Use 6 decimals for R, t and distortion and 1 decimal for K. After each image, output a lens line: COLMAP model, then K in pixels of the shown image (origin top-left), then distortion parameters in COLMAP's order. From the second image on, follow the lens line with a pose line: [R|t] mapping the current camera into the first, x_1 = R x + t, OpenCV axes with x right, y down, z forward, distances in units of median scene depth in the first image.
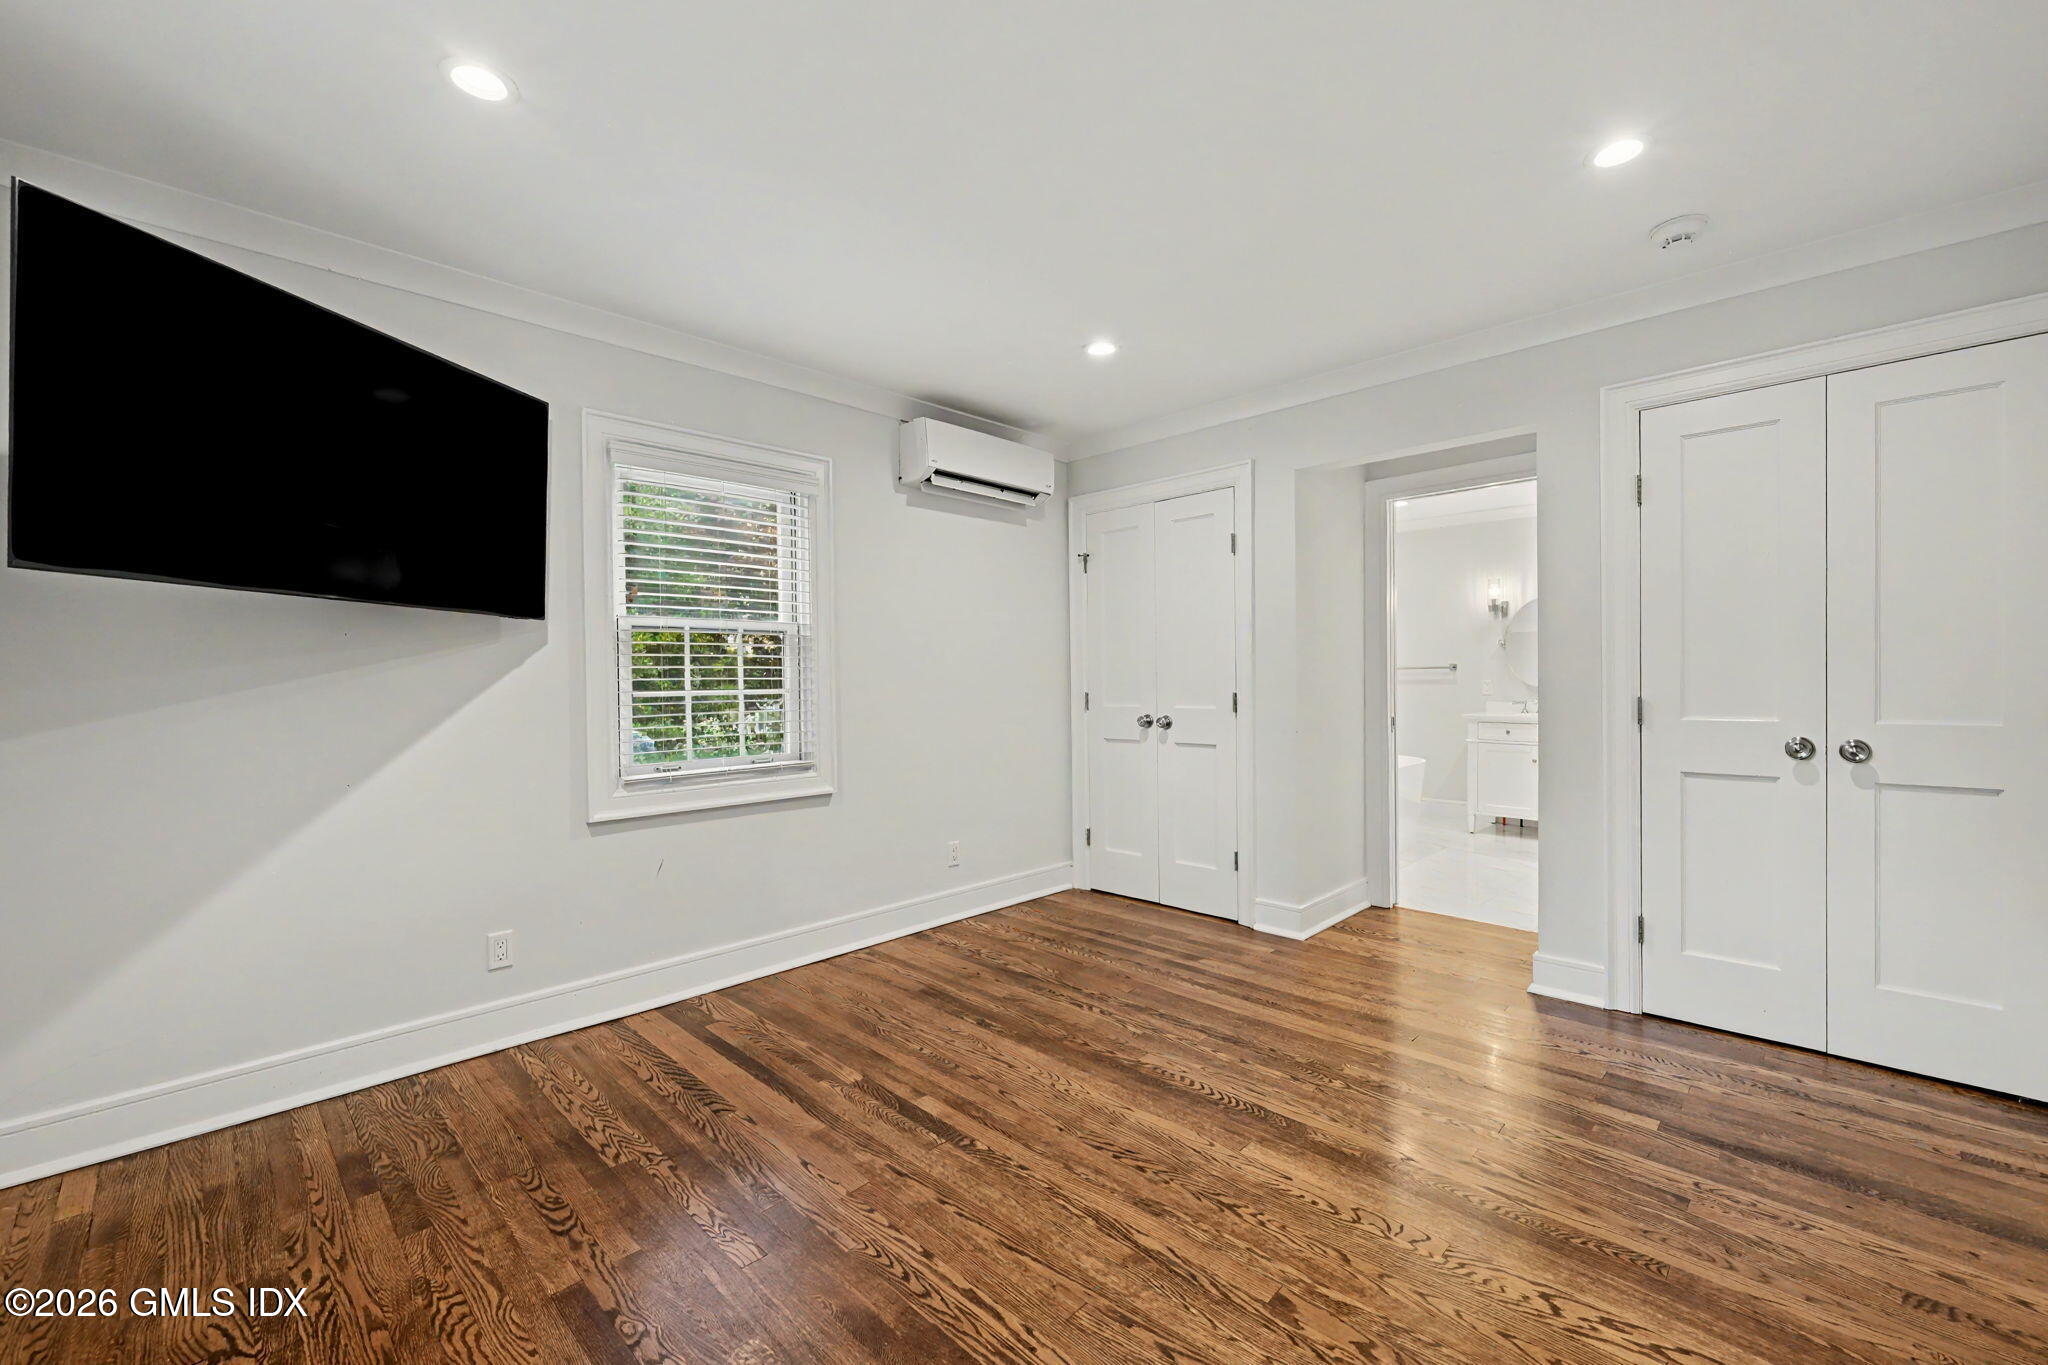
lens RADIAL K [[819.5, 0, 1044.6], [0, 819.5, 682.9], [0, 0, 1]] dist [-0.003705, 0.000307]
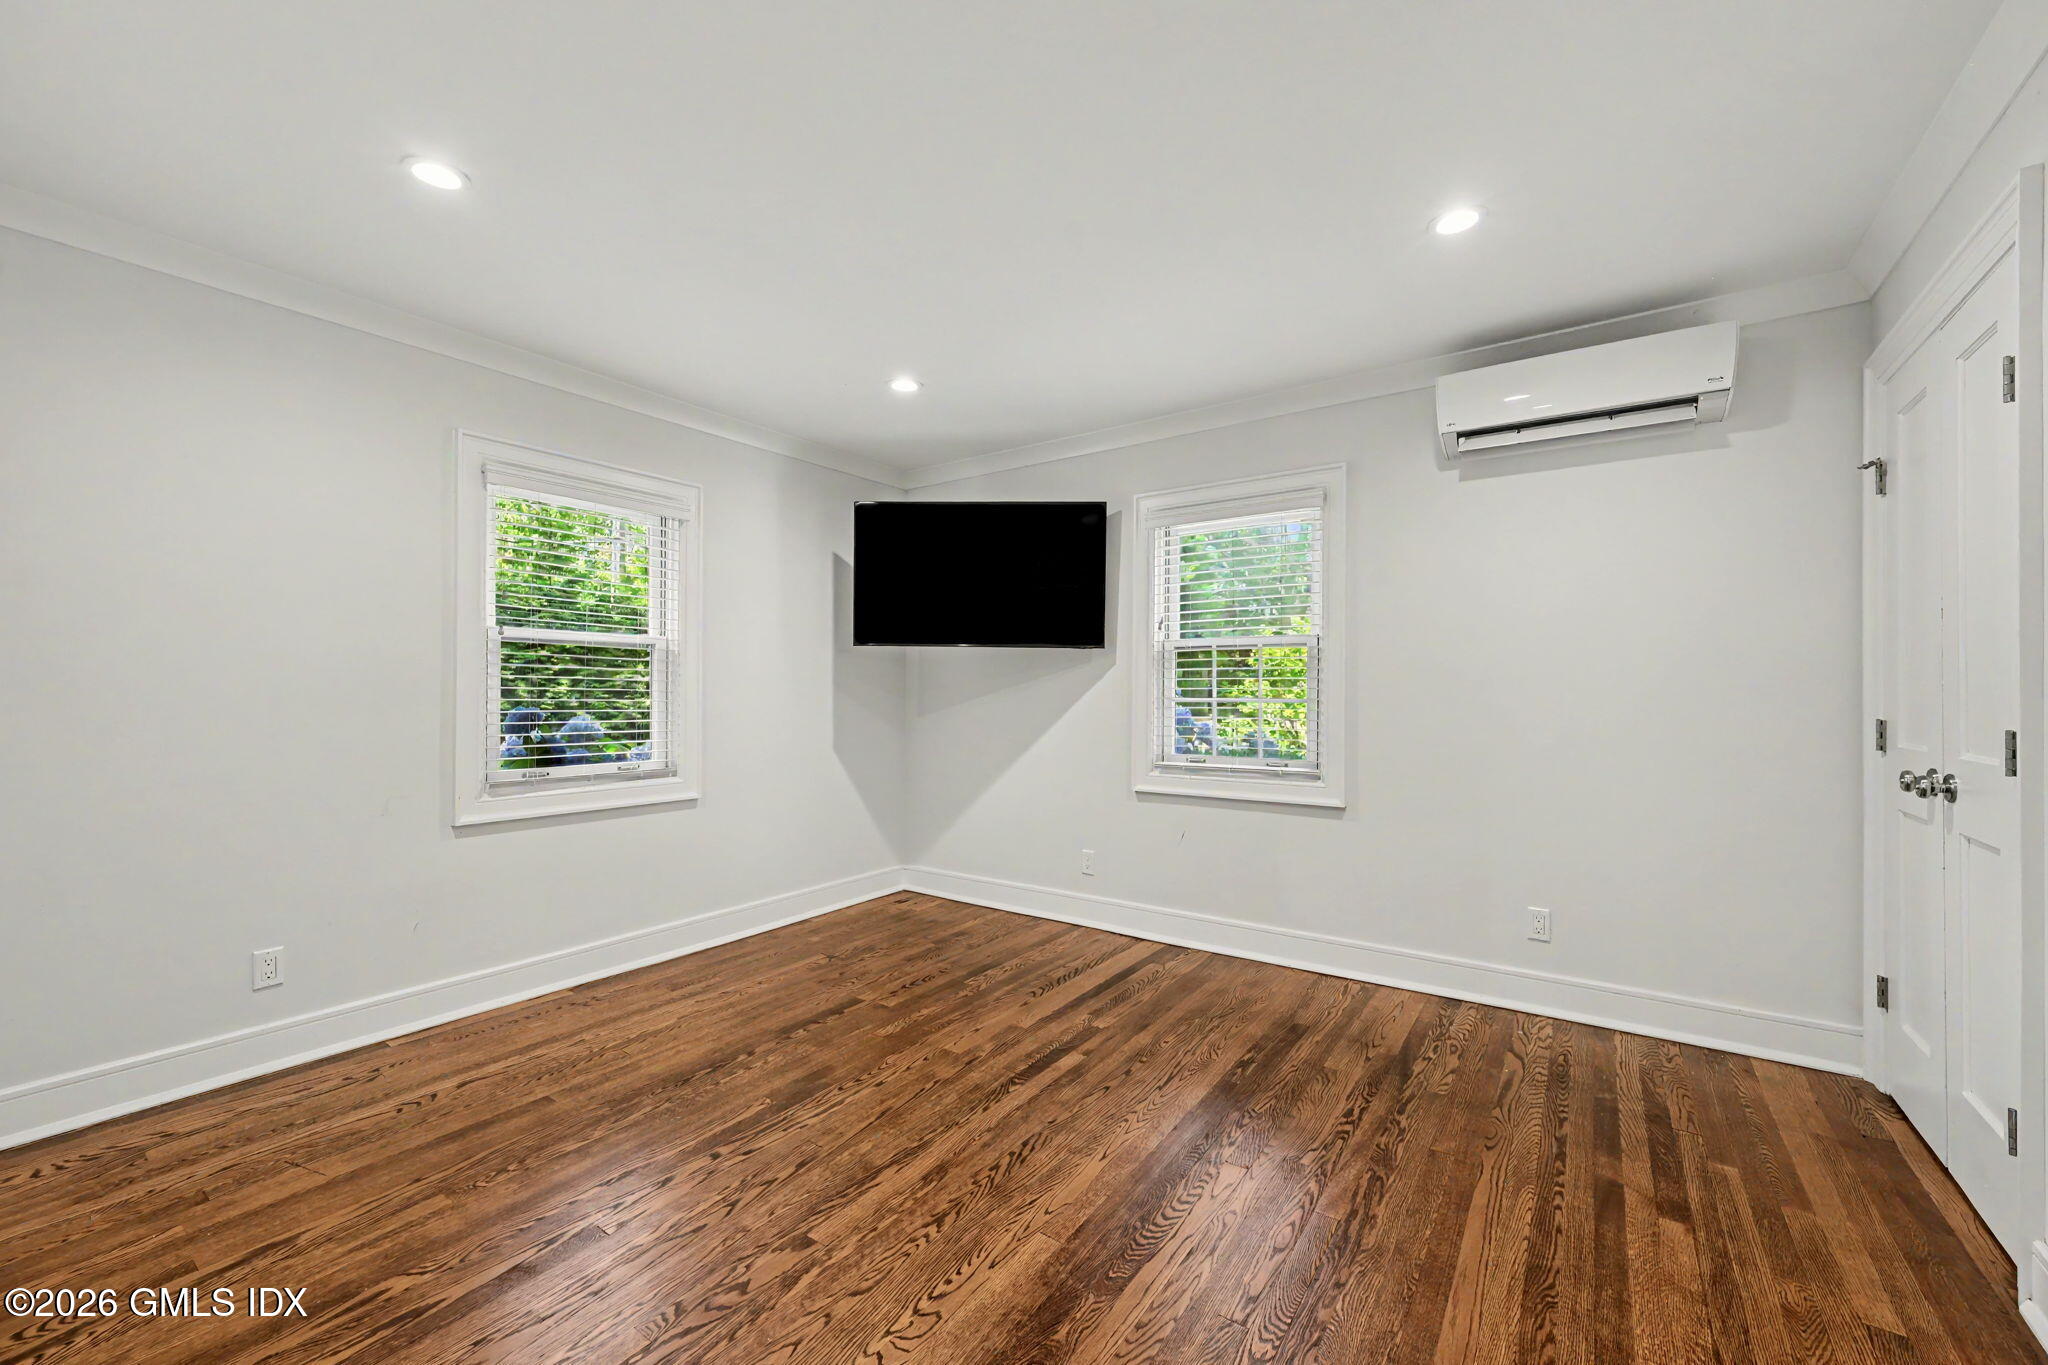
lens RADIAL K [[819.5, 0, 1044.6], [0, 819.5, 682.9], [0, 0, 1]] dist [-0.003705, 0.000307]
pose [[0.164570, 0.000858, -0.986365, 0.822488], [-0.009676, 0.999953, -0.000745, -0.011209], [0.986318, 0.009667, 0.164571, 0.638633]]
